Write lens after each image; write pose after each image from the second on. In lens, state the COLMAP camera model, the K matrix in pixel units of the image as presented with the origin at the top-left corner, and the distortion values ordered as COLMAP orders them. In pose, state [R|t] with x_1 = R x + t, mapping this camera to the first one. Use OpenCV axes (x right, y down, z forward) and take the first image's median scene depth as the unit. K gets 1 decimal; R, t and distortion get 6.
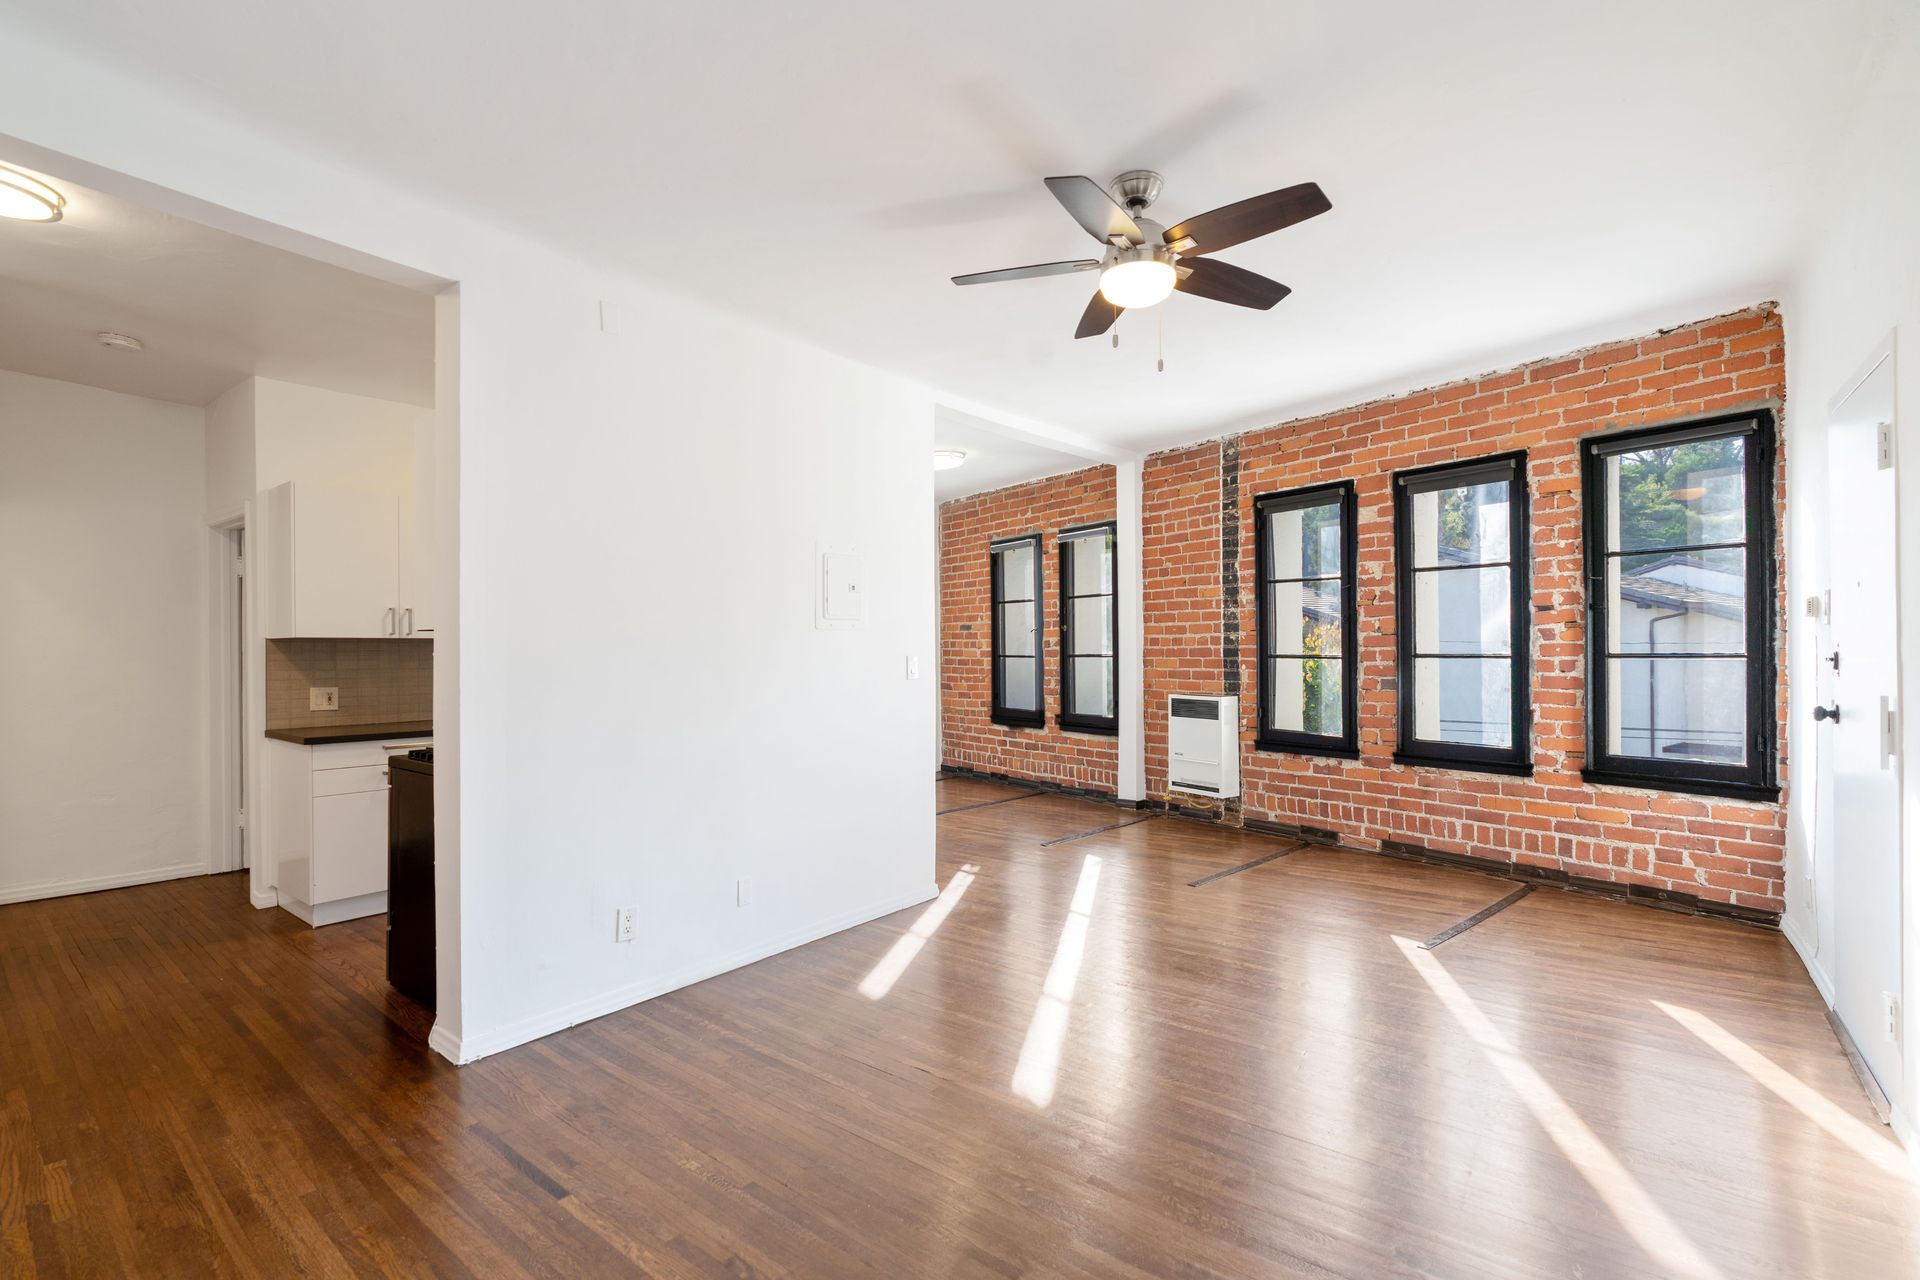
lens RADIAL K [[883.8, 0, 944.9], [0, 883.8, 651.1], [0, 0, 1]] dist [-0.012033, 0.005236]
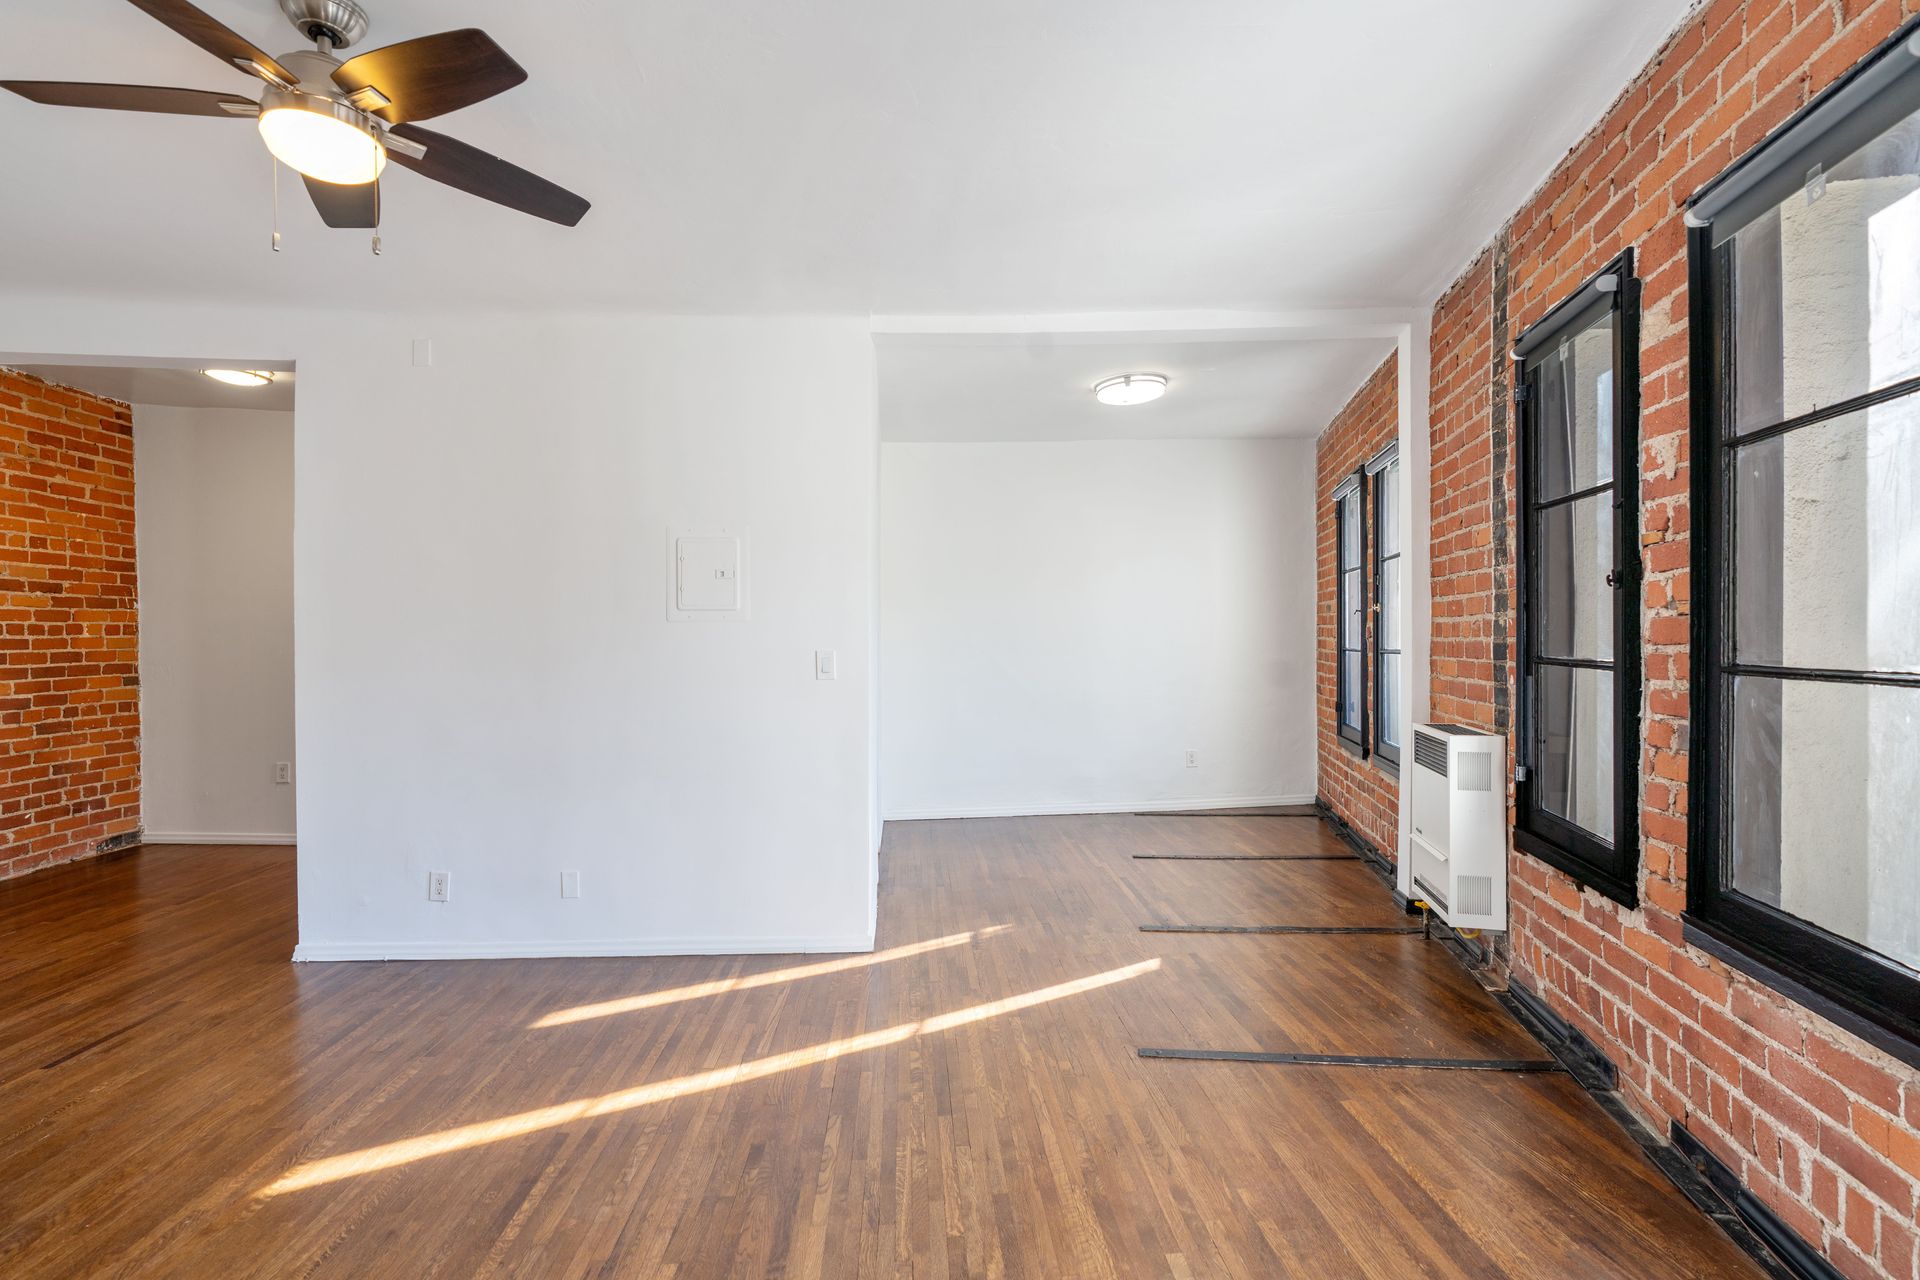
lens RADIAL K [[883.8, 0, 946.8], [0, 883.8, 647.7], [0, 0, 1]] dist [-0.012033, 0.005236]
pose [[0.651225, 0.012487, -0.758782, 0.565084], [-0.000915, 0.999877, 0.015670, -0.009240], [0.758884, -0.009511, 0.651156, 0.469765]]
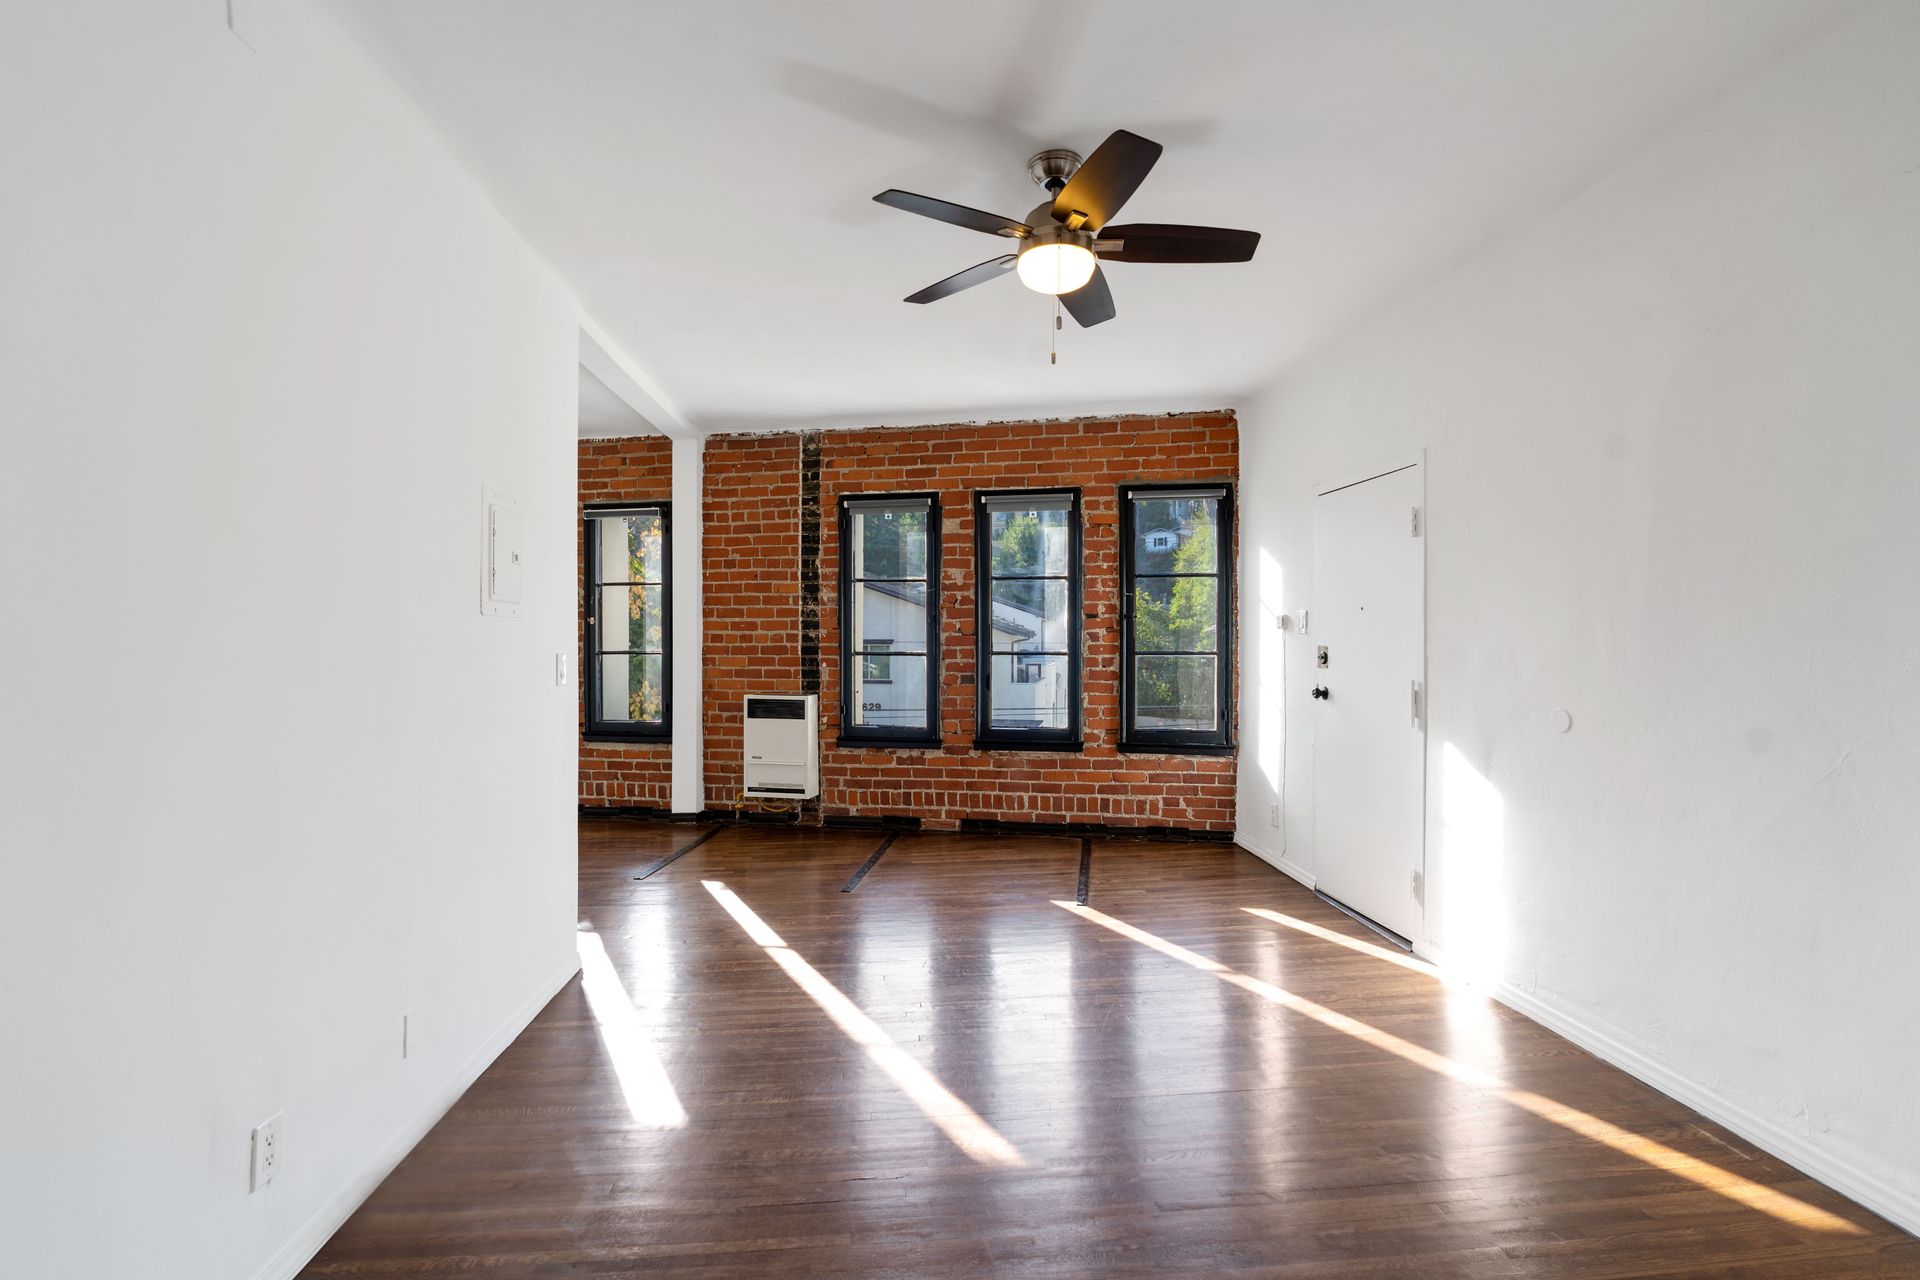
lens RADIAL K [[883.8, 0, 960.2], [0, 883.8, 645.0], [0, 0, 1]] dist [-0.012033, 0.005236]
pose [[0.708914, 0.006258, 0.705267, -0.284039], [-0.004864, 0.999980, -0.003984, -0.001318], [-0.705278, -0.000606, 0.708930, 0.203826]]
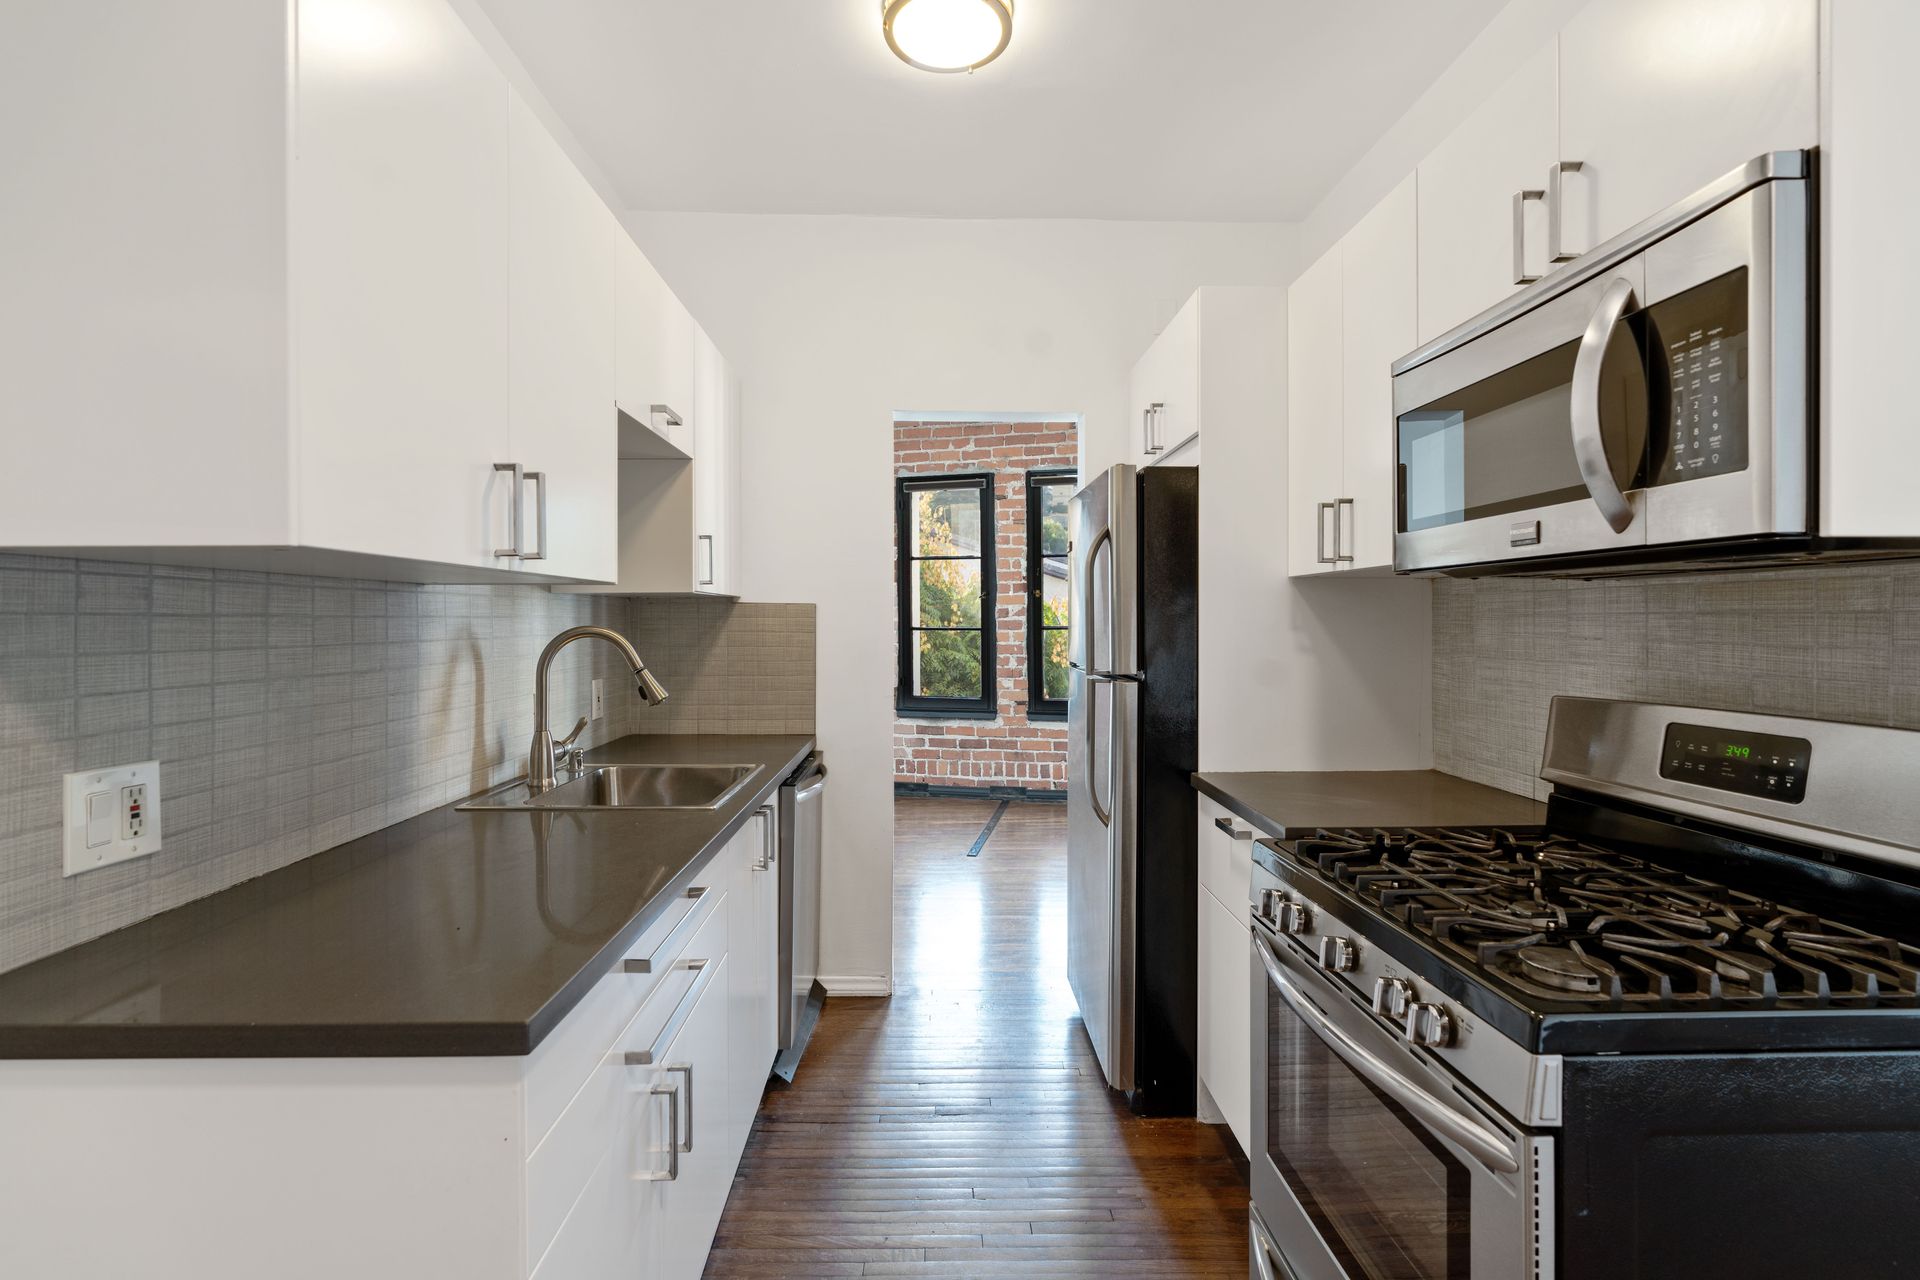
lens RADIAL K [[883.8, 0, 958.8], [0, 883.8, 622.2], [0, 0, 1]] dist [-0.012033, 0.005236]
pose [[0.767684, 0.001499, 0.640827, -0.587188], [-0.000478, 0.999998, -0.001768, 0.002207], [-0.640828, 0.001051, 0.767684, 0.578250]]
